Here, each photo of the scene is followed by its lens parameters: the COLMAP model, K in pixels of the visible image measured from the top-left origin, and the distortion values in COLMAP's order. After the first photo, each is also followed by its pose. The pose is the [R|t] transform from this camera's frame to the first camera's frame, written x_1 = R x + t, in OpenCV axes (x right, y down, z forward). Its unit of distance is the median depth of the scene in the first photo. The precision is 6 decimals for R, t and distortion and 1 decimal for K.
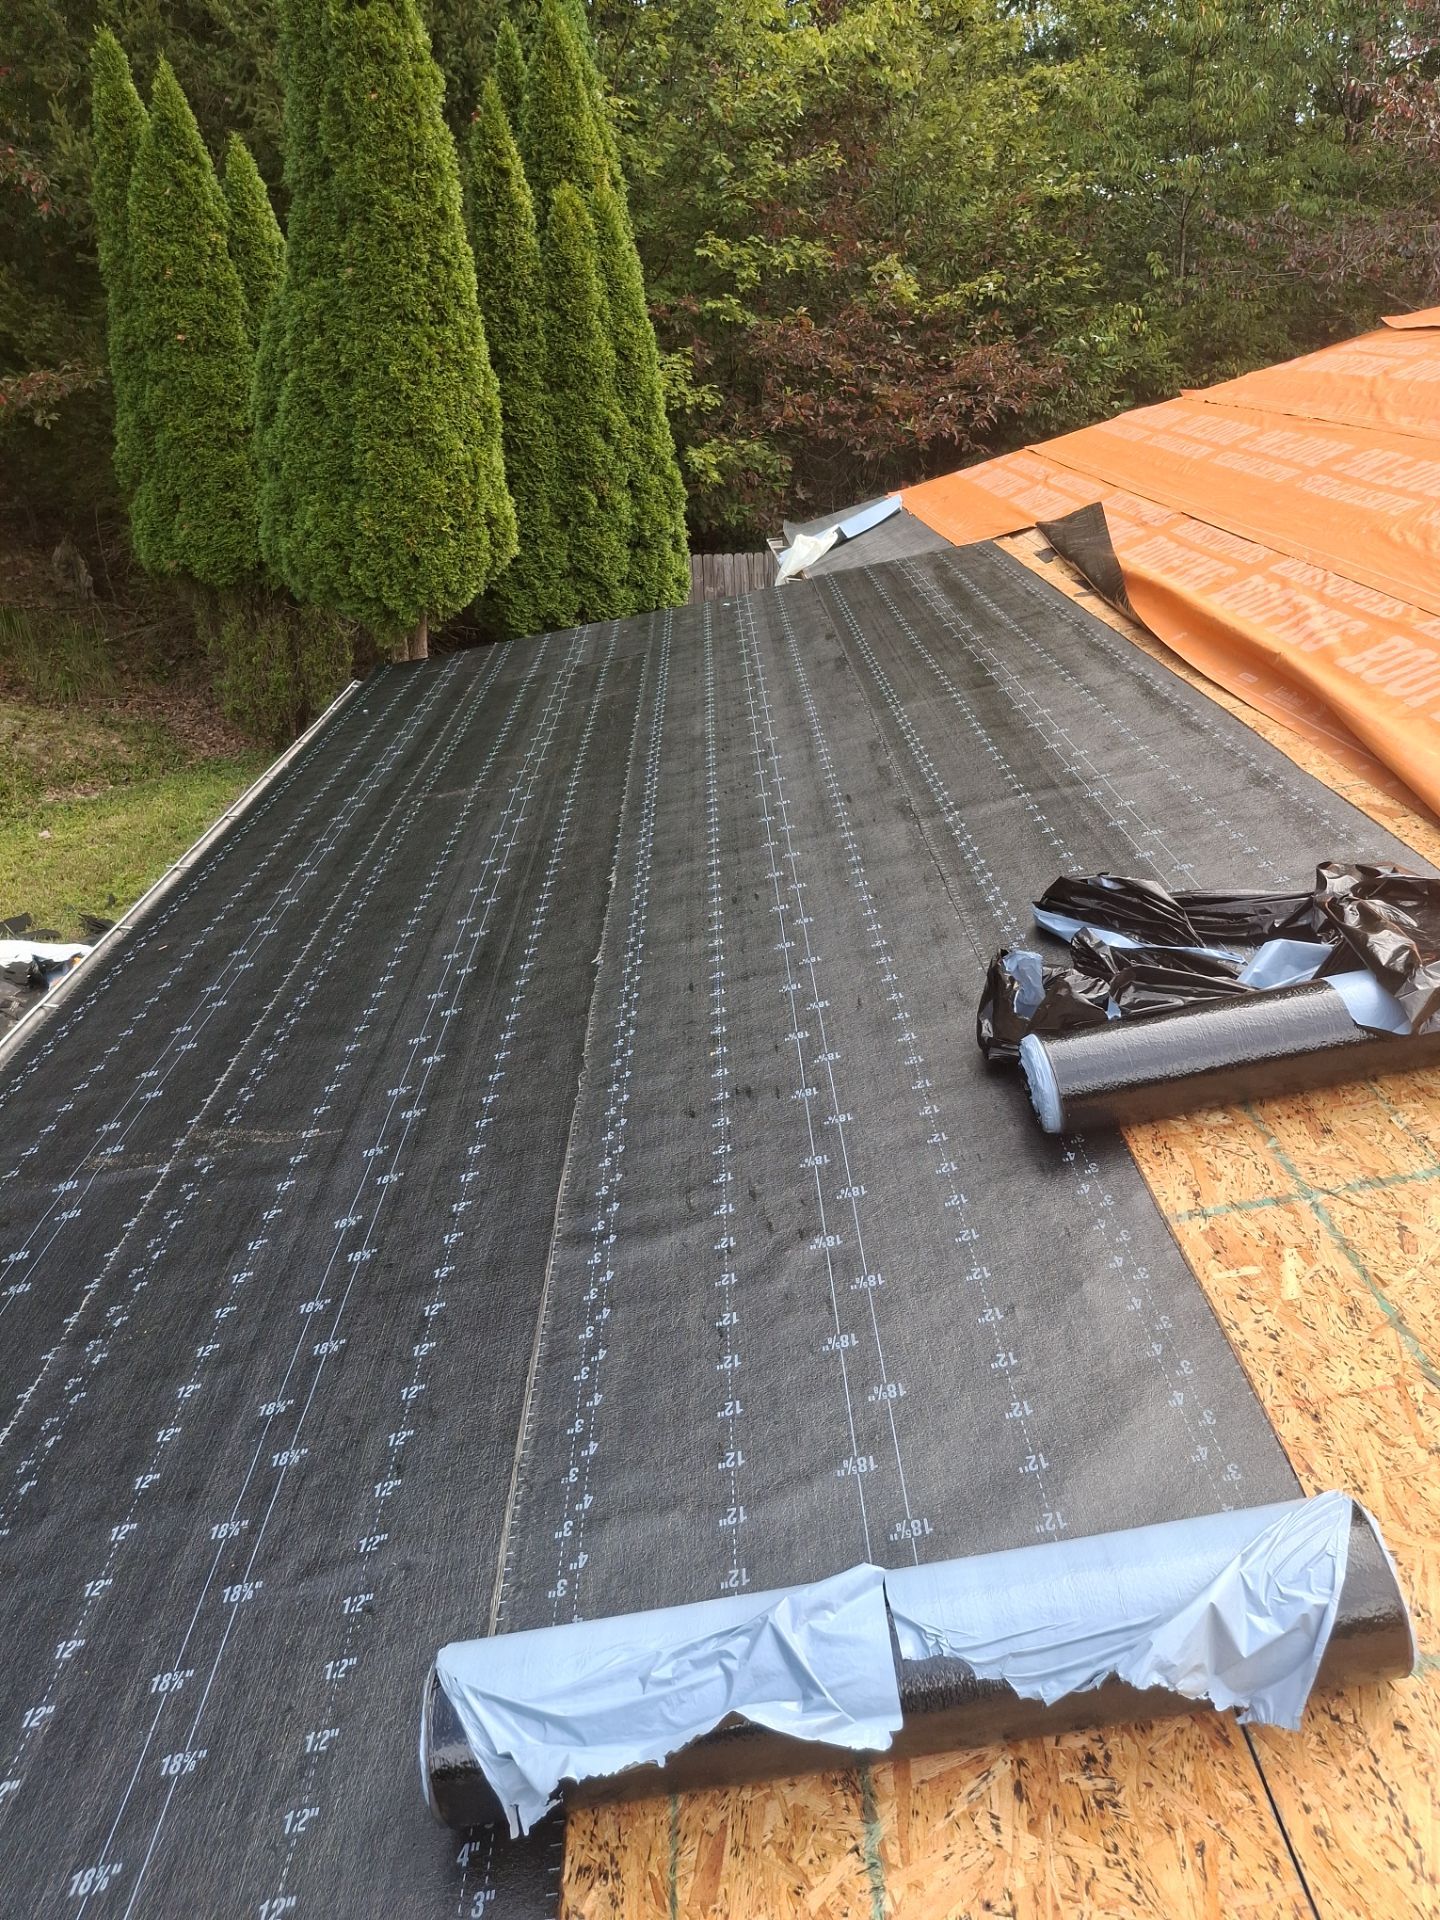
lens RADIAL K [[1348.9, 0, 727.8], [0, 1348.9, 1031.7], [0, 0, 1]] dist [0.135088, -0.226542]
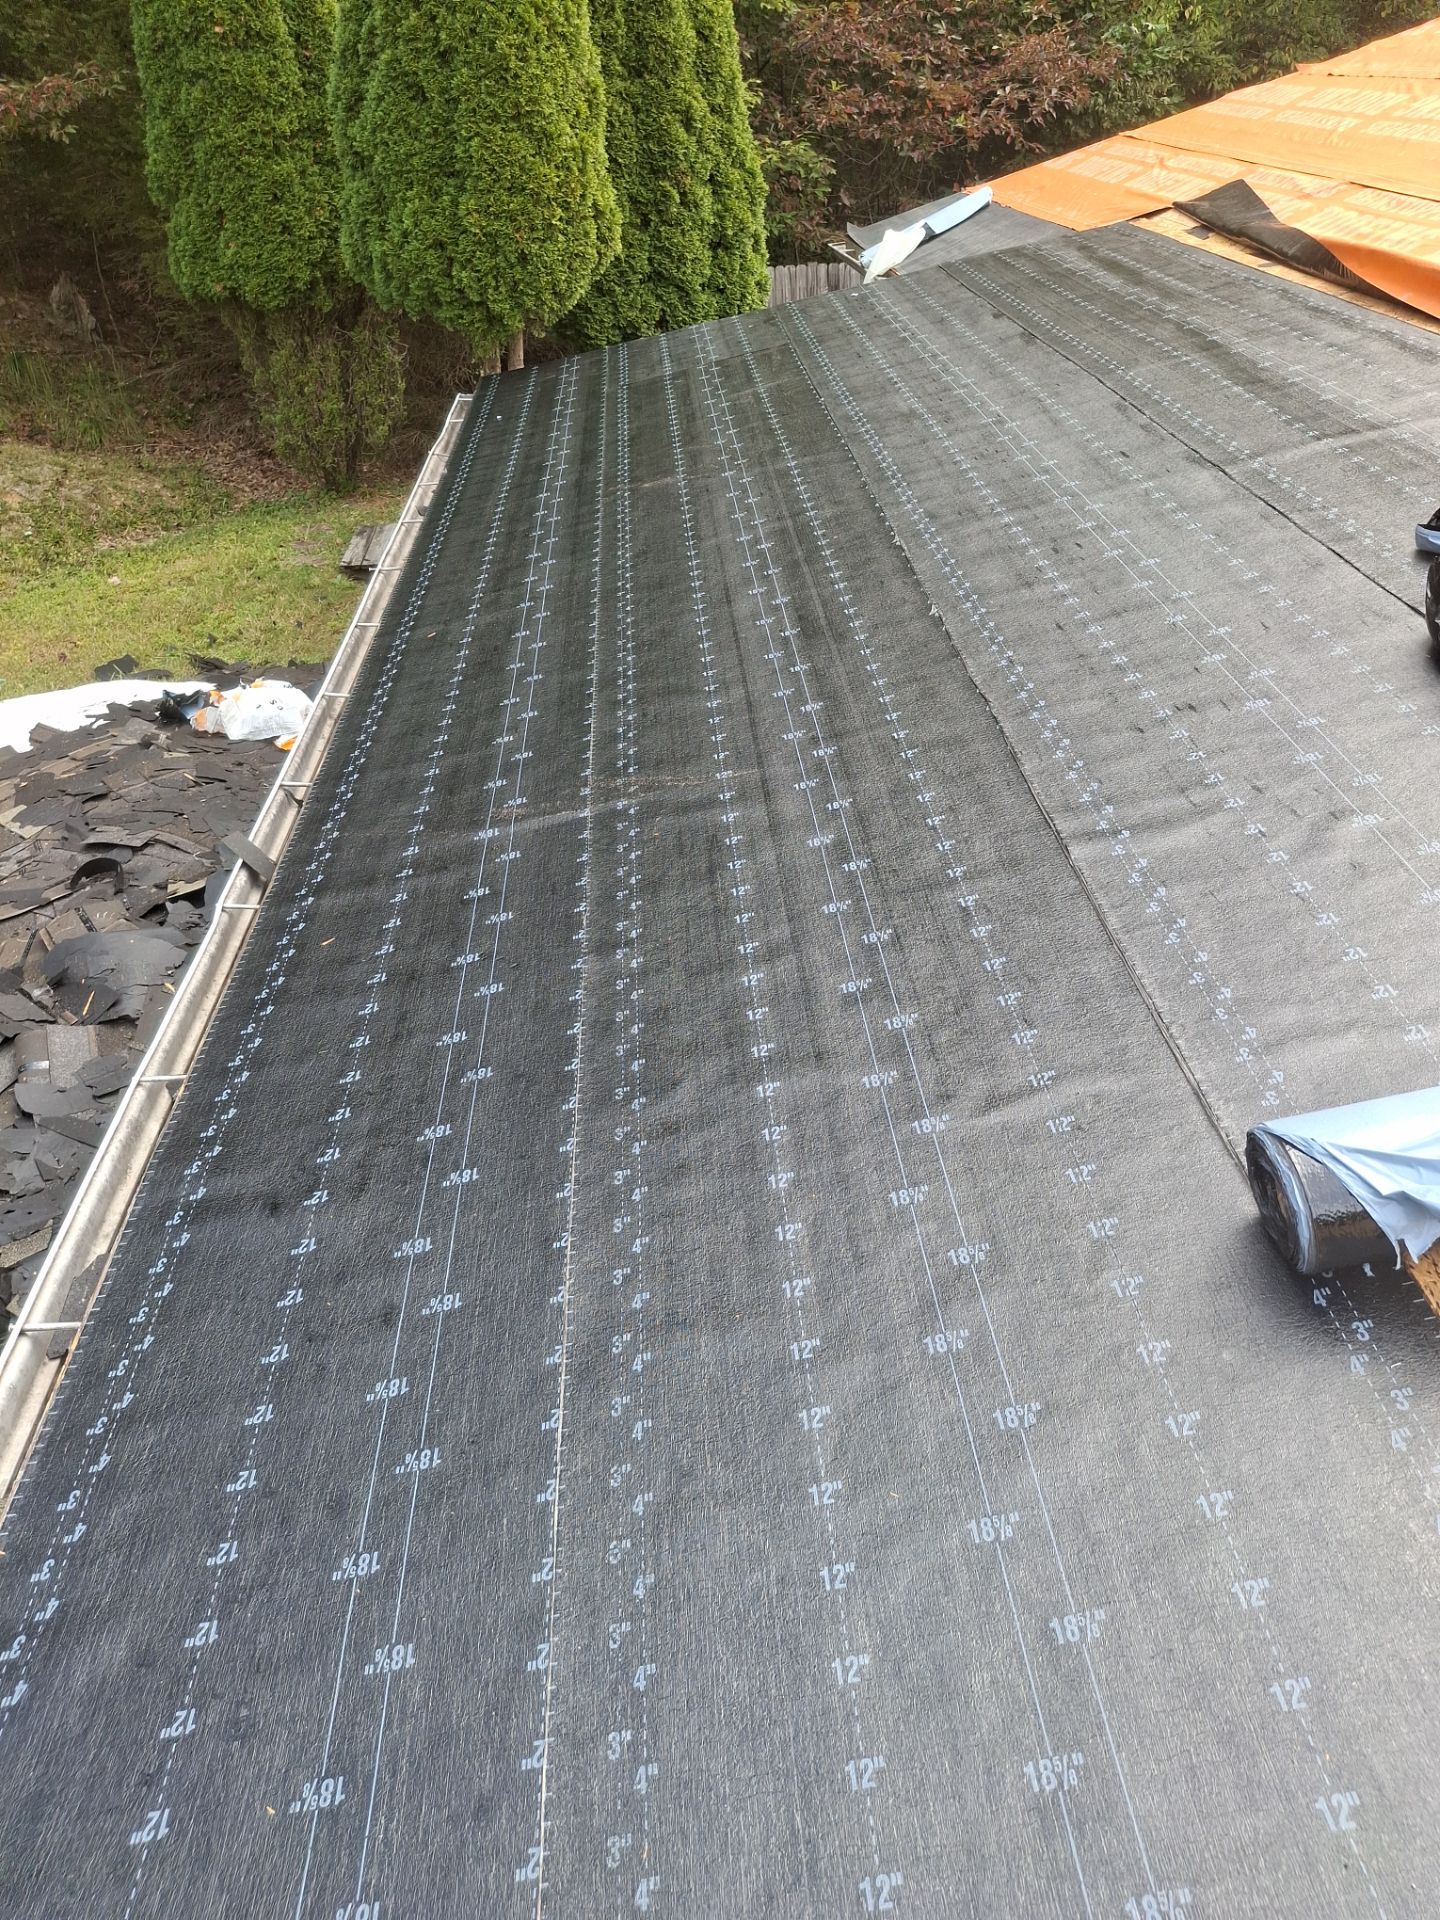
lens RADIAL K [[1337.9, 0, 735.3], [0, 1337.9, 998.1], [0, 0, 1]] dist [0.005247, -0.030078]
pose [[0.999072, -0.035176, 0.024871, -0.097701], [0.031128, 0.988540, 0.147715, 0.027797], [-0.029782, -0.146804, 0.988717, -0.003338]]
